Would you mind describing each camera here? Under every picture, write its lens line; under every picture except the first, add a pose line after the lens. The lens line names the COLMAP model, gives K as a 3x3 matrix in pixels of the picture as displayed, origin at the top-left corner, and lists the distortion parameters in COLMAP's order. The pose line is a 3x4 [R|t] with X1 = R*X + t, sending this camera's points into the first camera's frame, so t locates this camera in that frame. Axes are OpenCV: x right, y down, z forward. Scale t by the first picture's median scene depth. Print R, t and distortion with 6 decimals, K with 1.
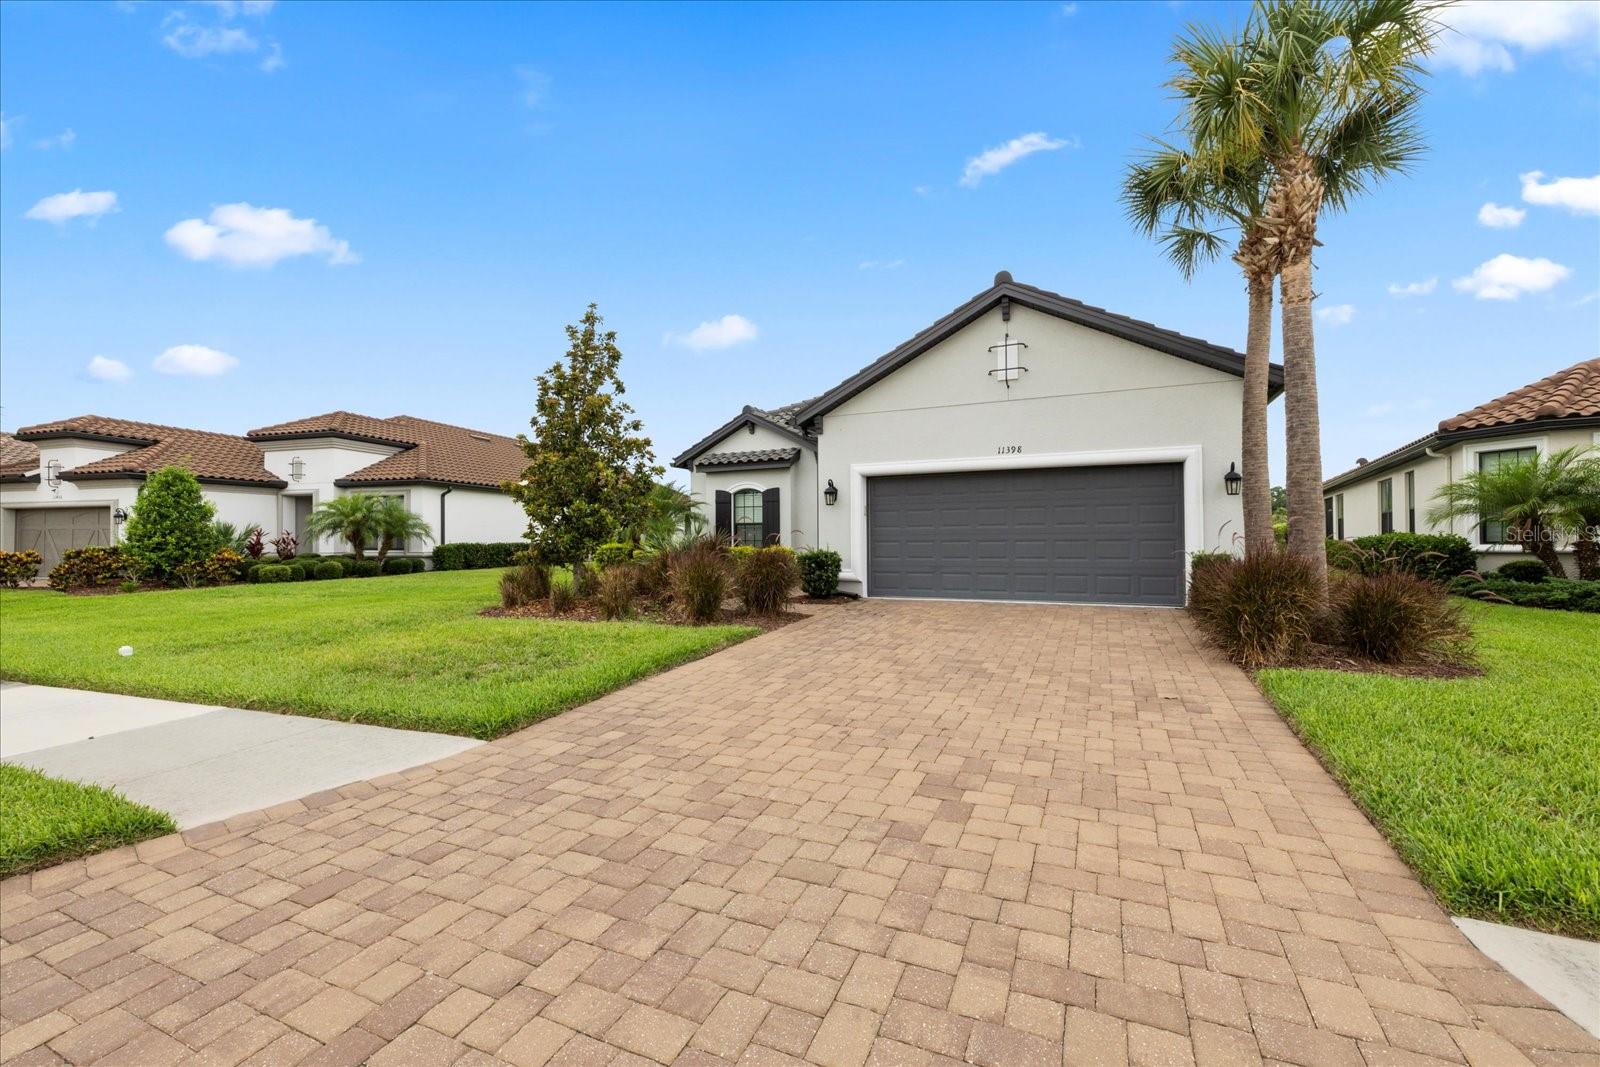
lens RADIAL K [[673.4, 0, 796.2], [0, 673.4, 533.4], [0, 0, 1]] dist [-0.003690, -0.000743]
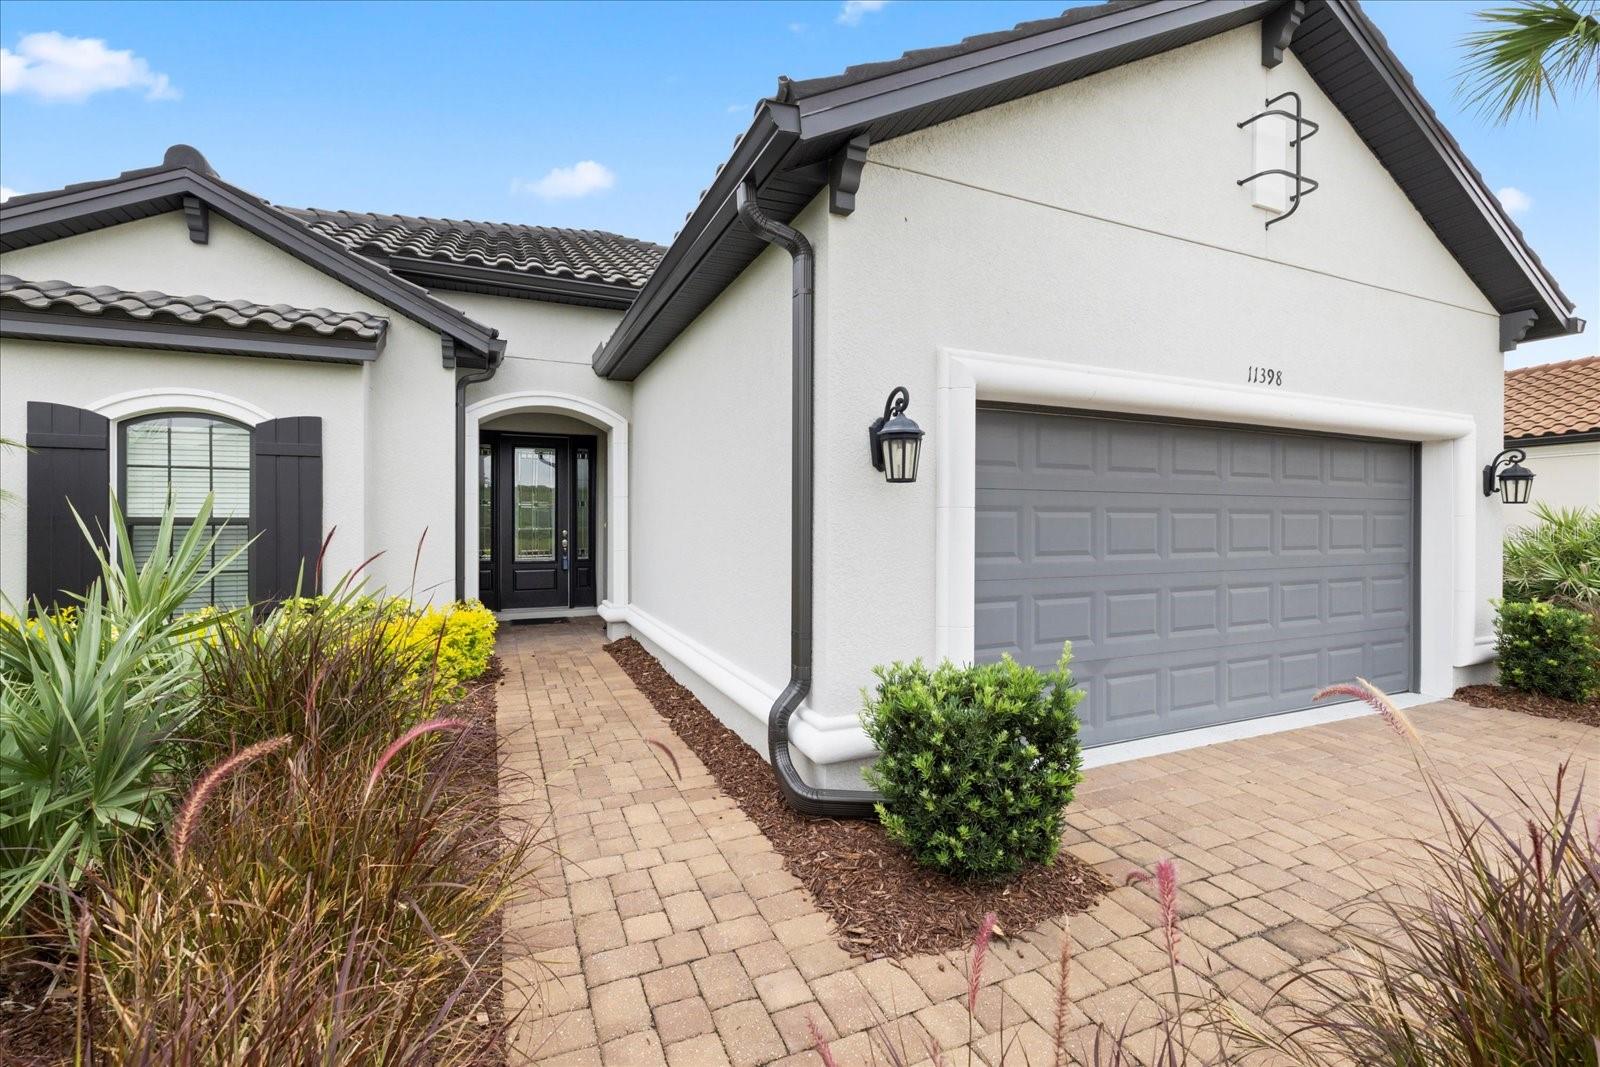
lens RADIAL K [[673.4, 0, 789.4], [0, 673.4, 530.3], [0, 0, 1]] dist [-0.003690, -0.000743]
pose [[0.662938, 0.003430, 0.748666, -0.195829], [-0.013917, 0.999873, 0.007742, -0.026705], [-0.748545, -0.015552, 0.662902, 0.945658]]
